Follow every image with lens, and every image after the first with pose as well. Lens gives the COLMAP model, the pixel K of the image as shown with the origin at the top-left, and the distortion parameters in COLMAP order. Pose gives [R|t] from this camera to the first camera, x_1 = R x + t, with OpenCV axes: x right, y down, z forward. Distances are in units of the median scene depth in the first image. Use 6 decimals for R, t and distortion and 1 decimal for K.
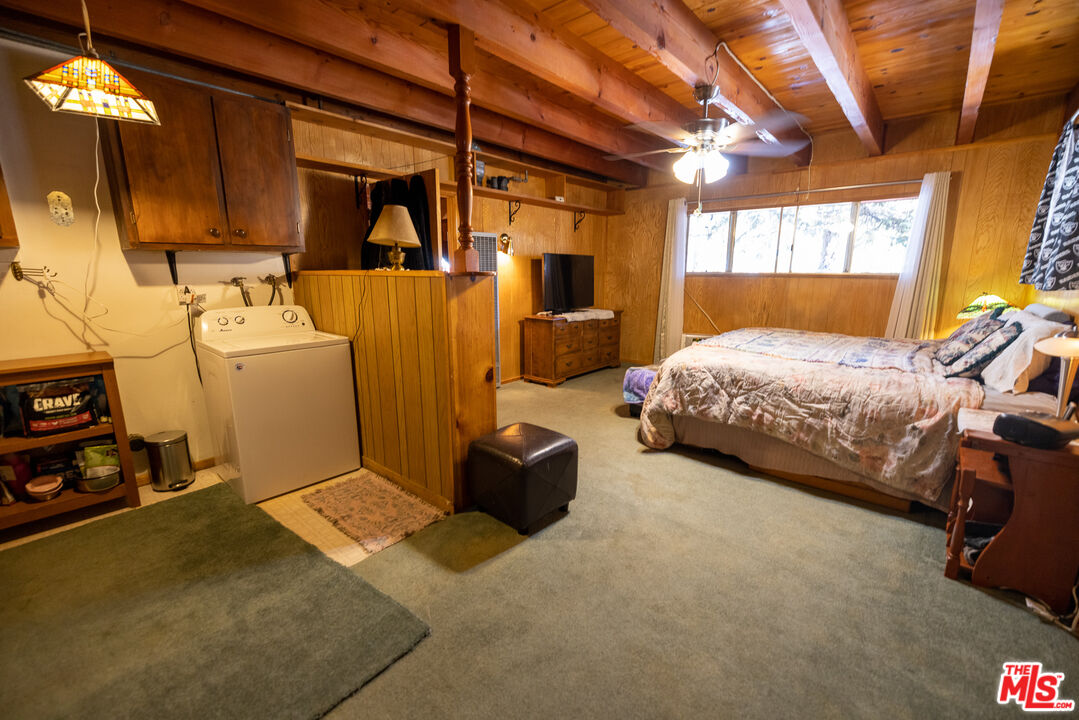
lens RADIAL K [[451.3, 0, 539.9], [0, 451.3, 363.2], [0, 0, 1]] dist [0.002035, -0.000818]
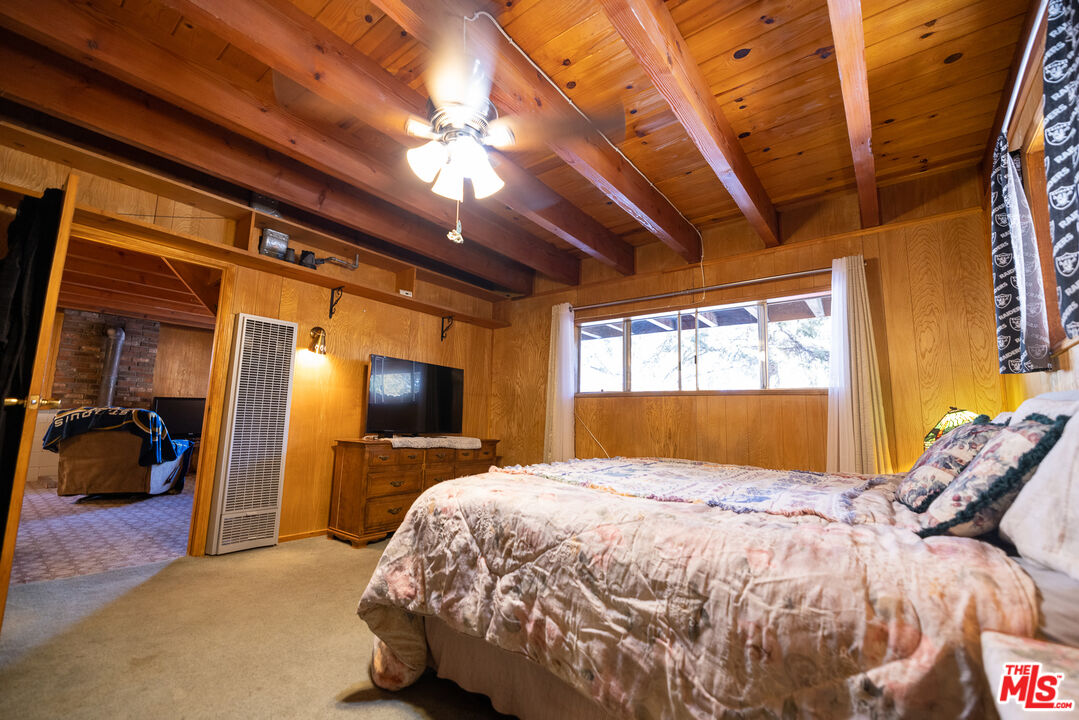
lens RADIAL K [[451.3, 0, 539.9], [0, 451.3, 363.2], [0, 0, 1]] dist [0.002035, -0.000818]
pose [[0.998489, 0.033813, 0.043329, 0.384751], [-0.017699, 0.944185, -0.328941, 0.018254], [-0.052033, 0.327677, 0.943356, 0.420682]]
